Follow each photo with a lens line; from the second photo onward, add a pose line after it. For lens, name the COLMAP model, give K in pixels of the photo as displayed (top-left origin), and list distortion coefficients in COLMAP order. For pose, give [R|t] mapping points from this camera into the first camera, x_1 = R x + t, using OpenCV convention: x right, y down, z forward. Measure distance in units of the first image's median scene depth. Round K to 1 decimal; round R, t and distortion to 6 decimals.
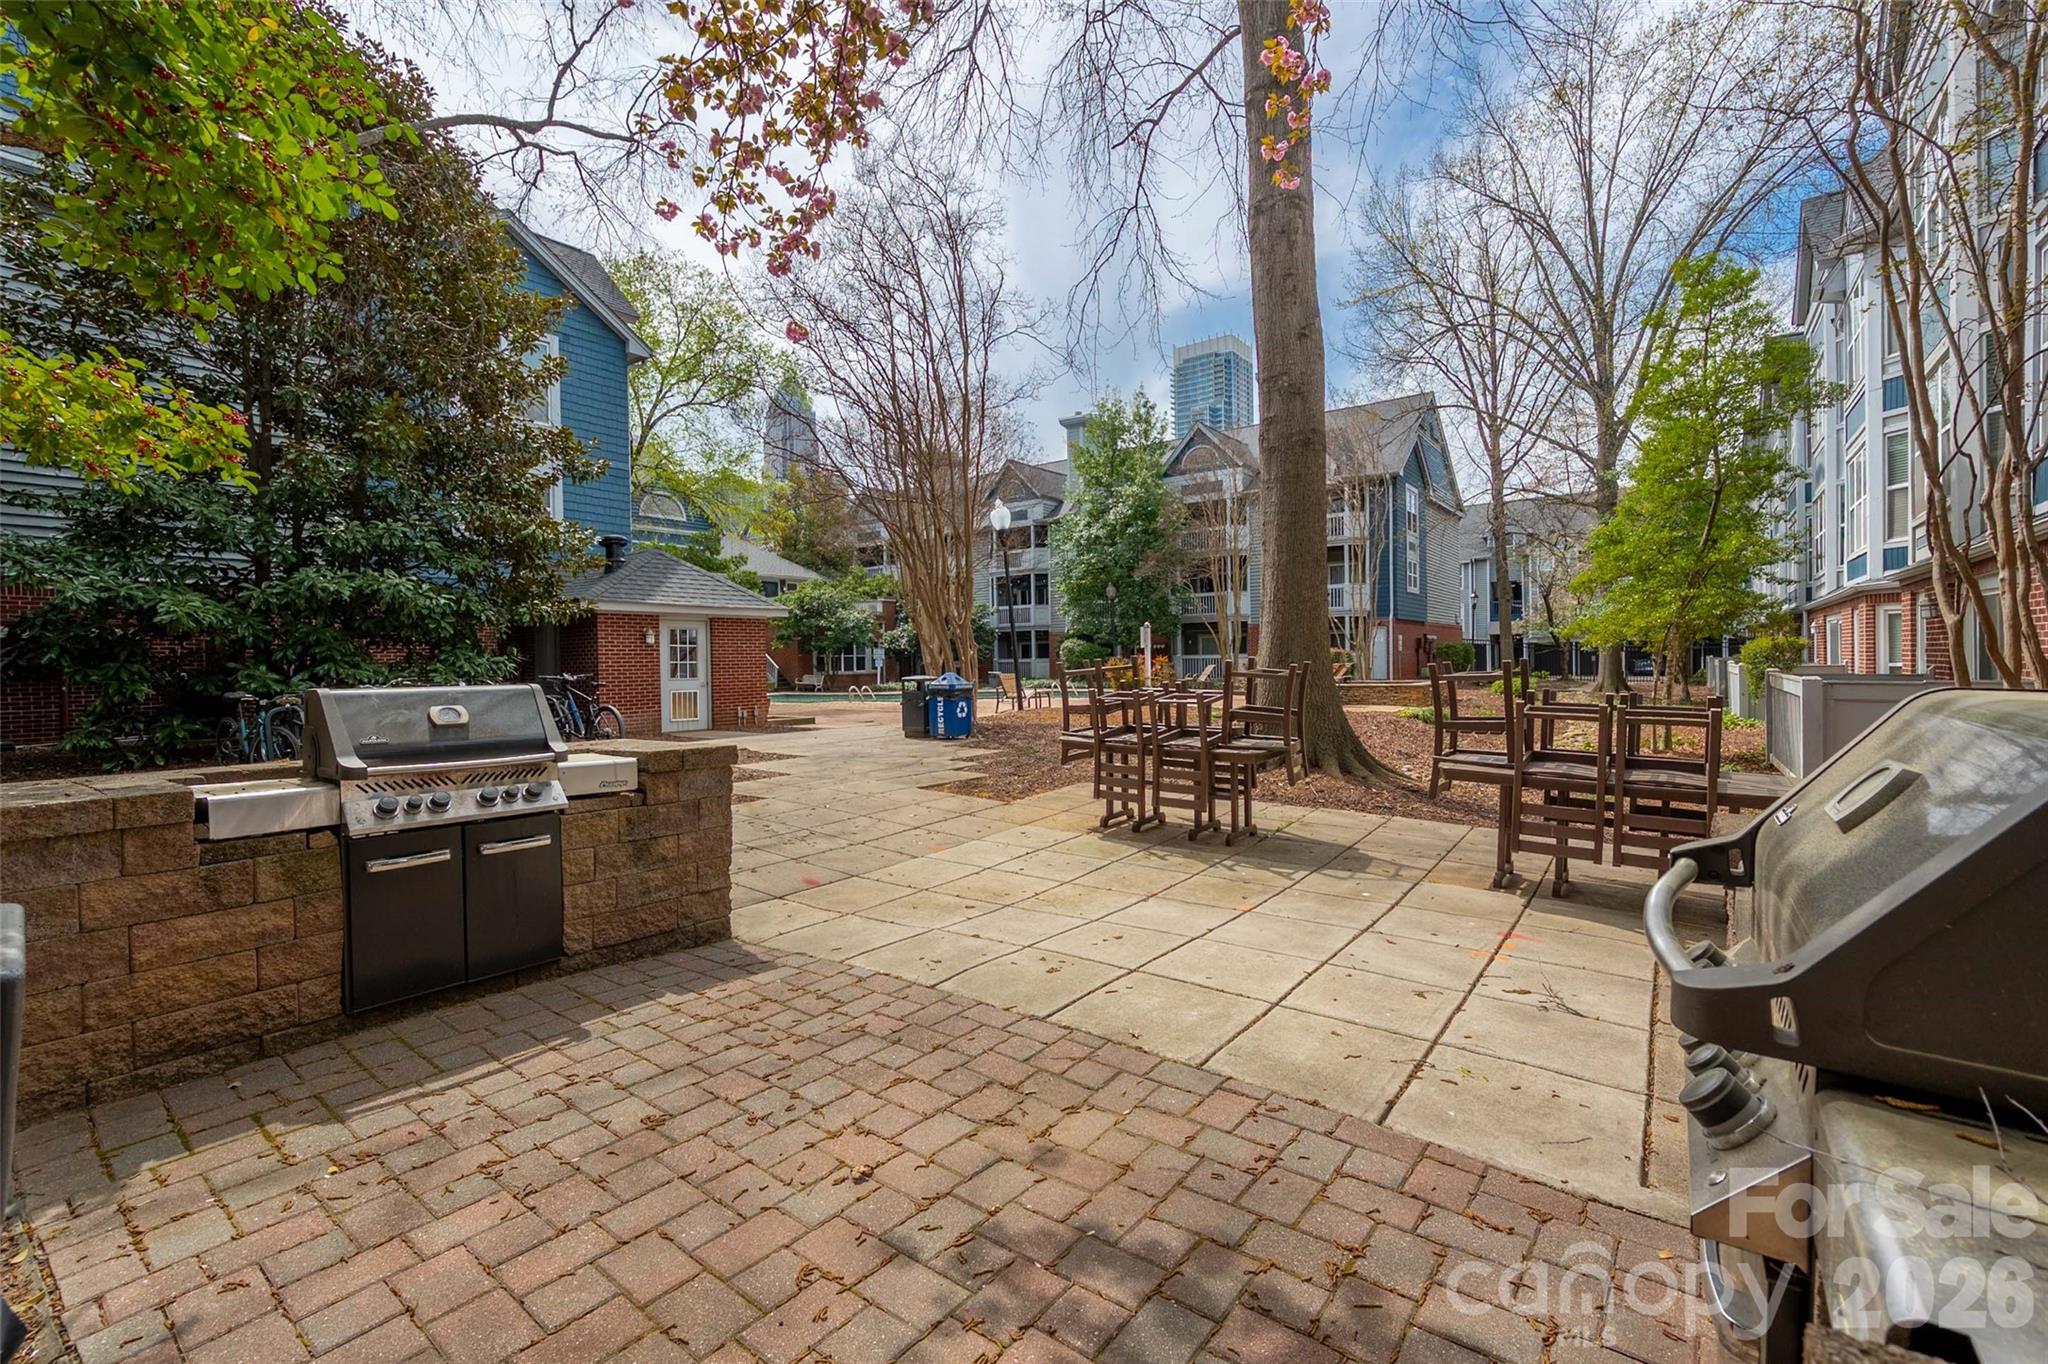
lens RADIAL K [[875.3, 0, 1024.0], [0, 875.3, 682.0], [0, 0, 1]] dist [-0.000012, -0.000002]
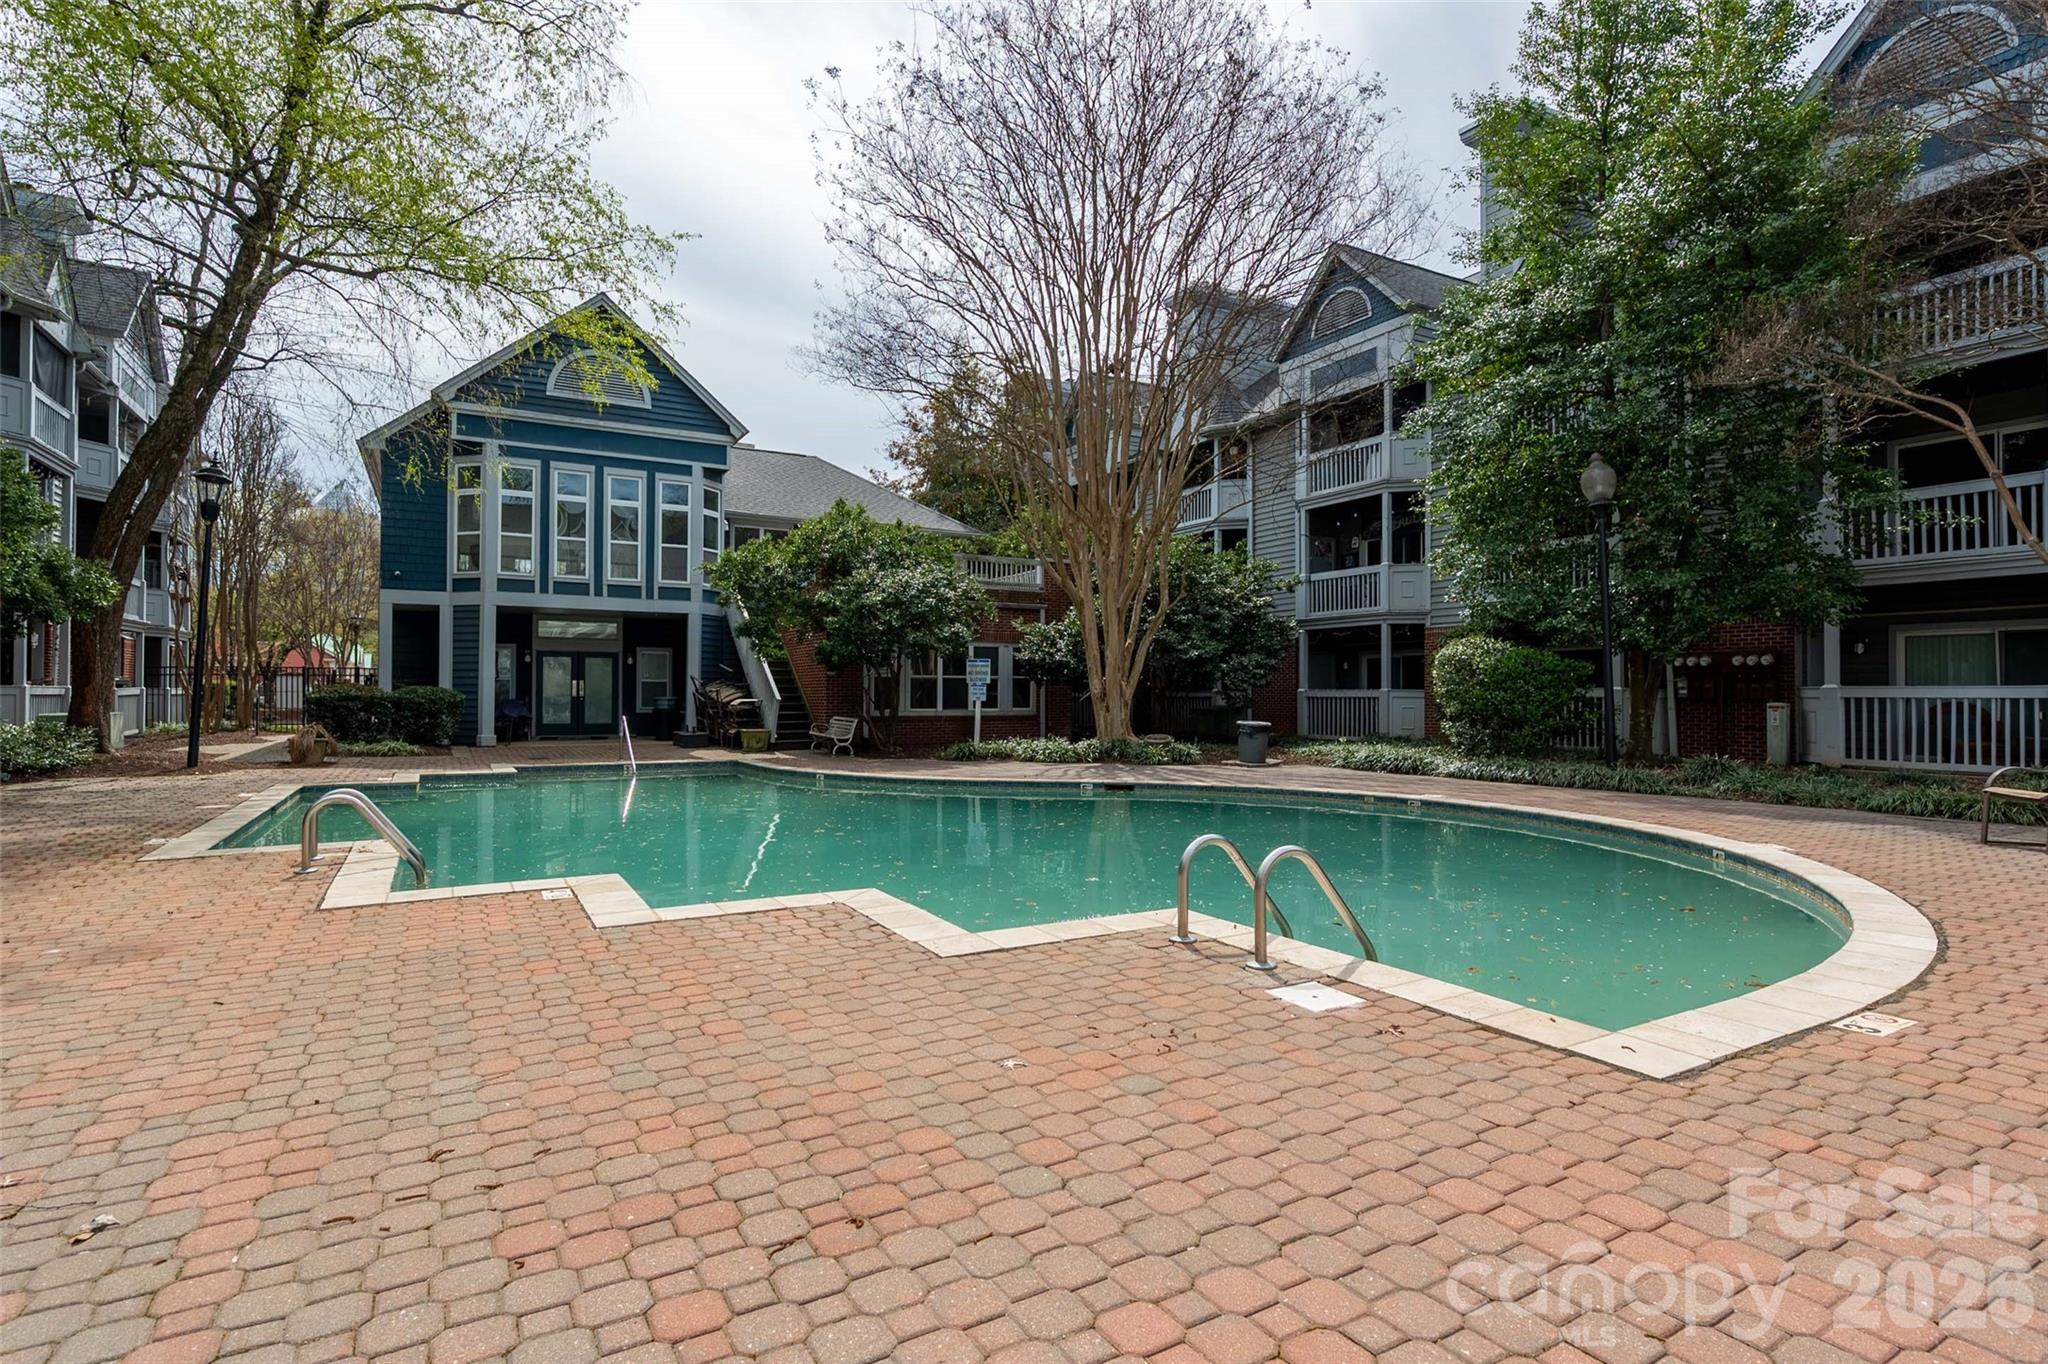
lens RADIAL K [[1013.4, 0, 1024.0], [0, 1013.4, 682.0], [0, 0, 1]] dist [-0.001324, -0.000296]
pose [[0.919899, 0.014784, -0.391877, 0.044471], [-0.027442, 0.999266, -0.026720, -0.012898], [0.391195, 0.035333, 0.919629, 0.489397]]
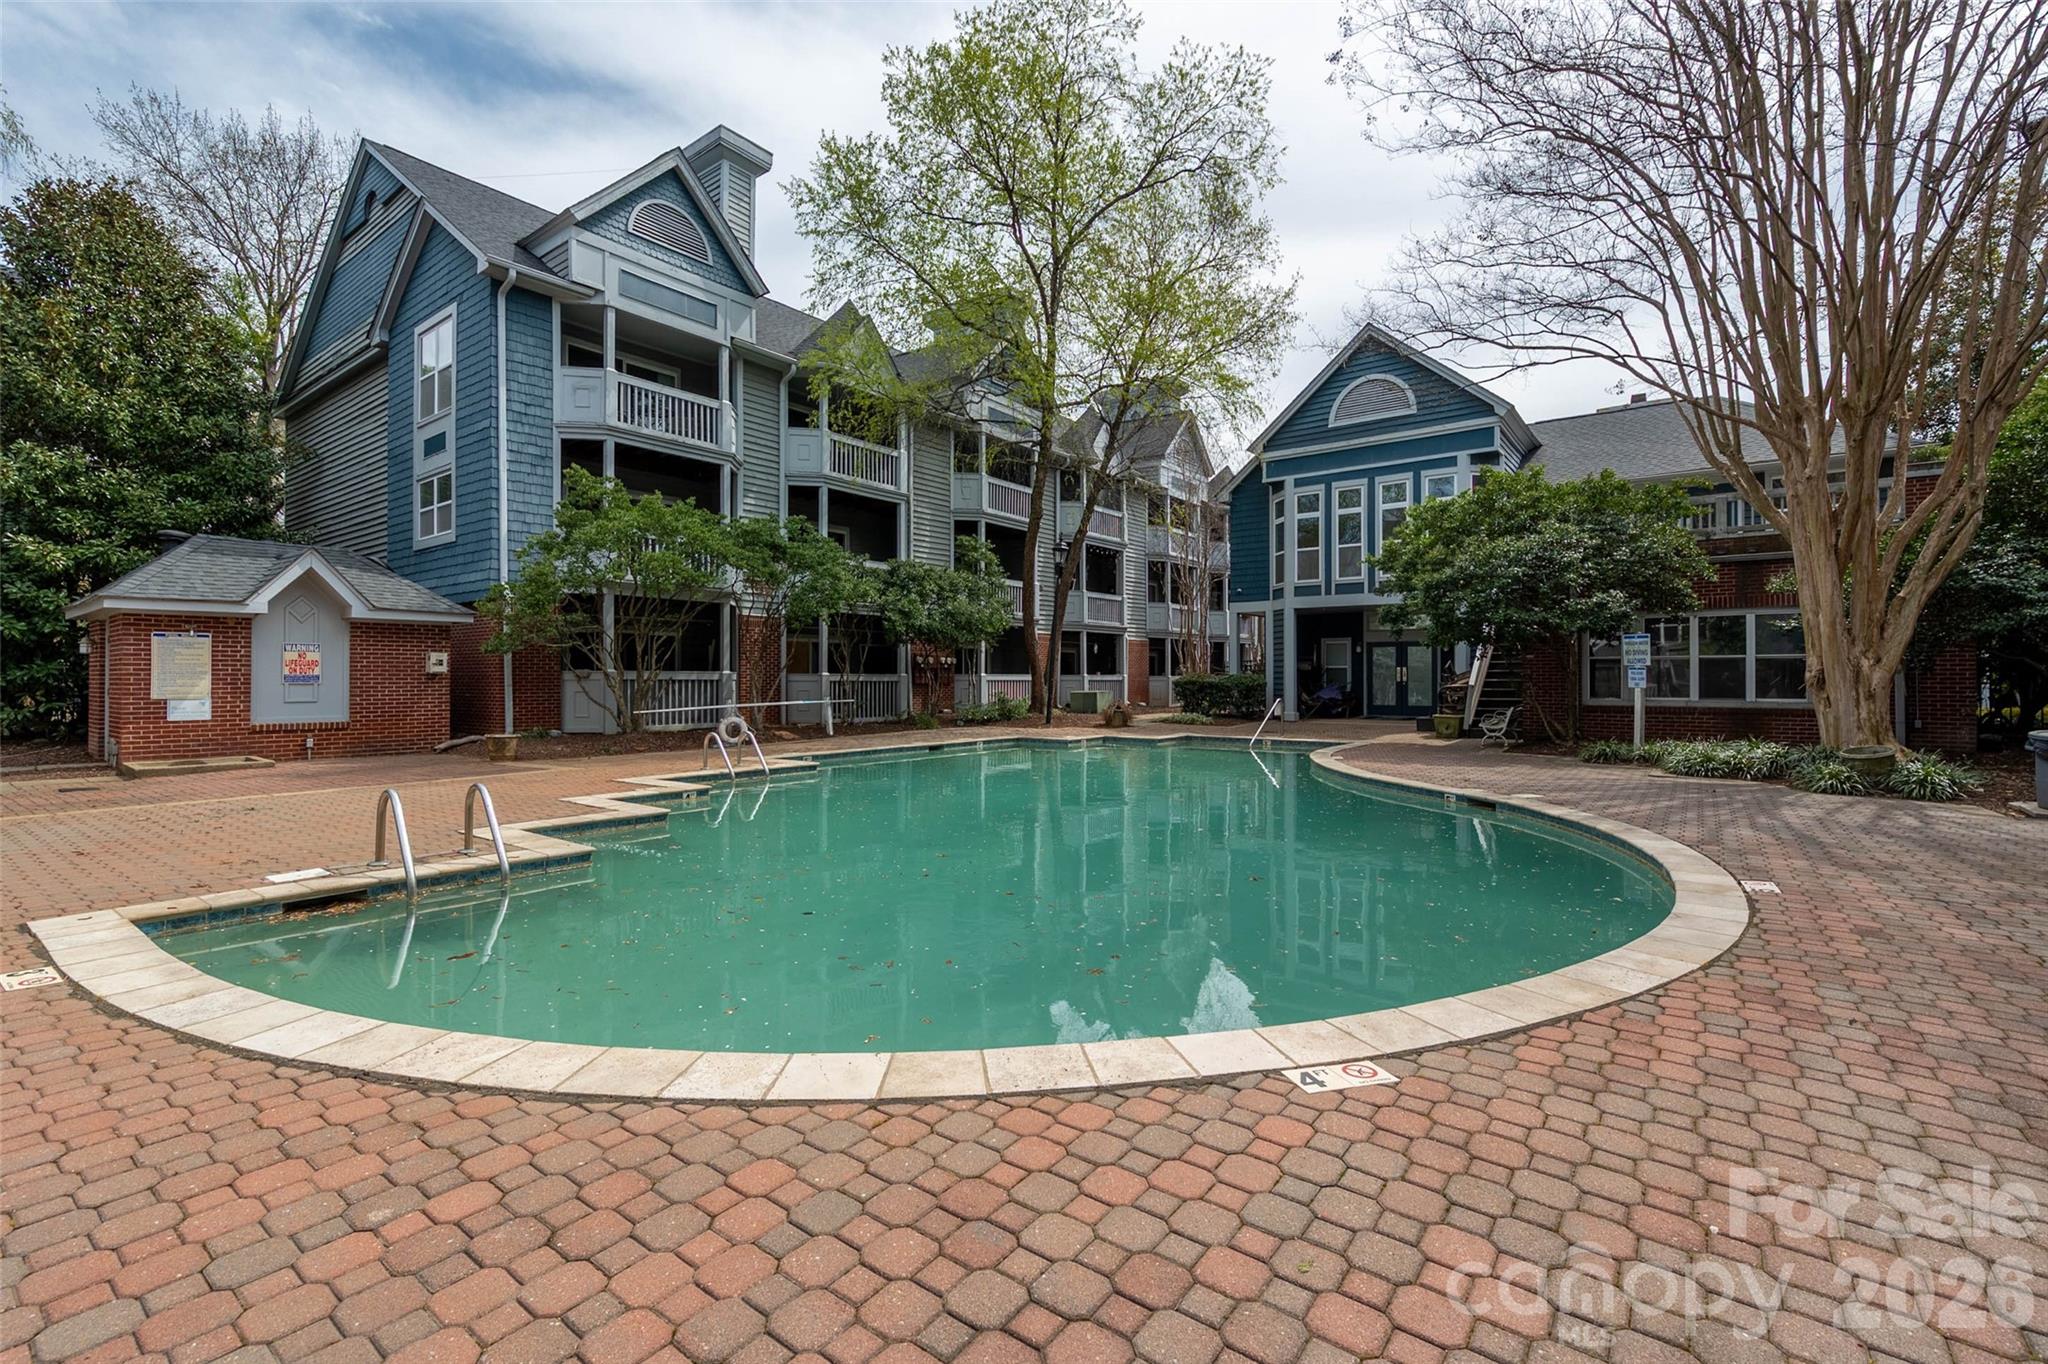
lens RADIAL K [[892.5, 0, 1024.0], [0, 892.5, 682.0], [0, 0, 1]] dist [-0.001081, -0.000037]
pose [[-0.006276, 0.022550, -0.999726, 0.158836], [-0.021508, 0.999511, 0.022680, -0.020560], [0.999749, 0.021645, -0.005788, 0.683438]]
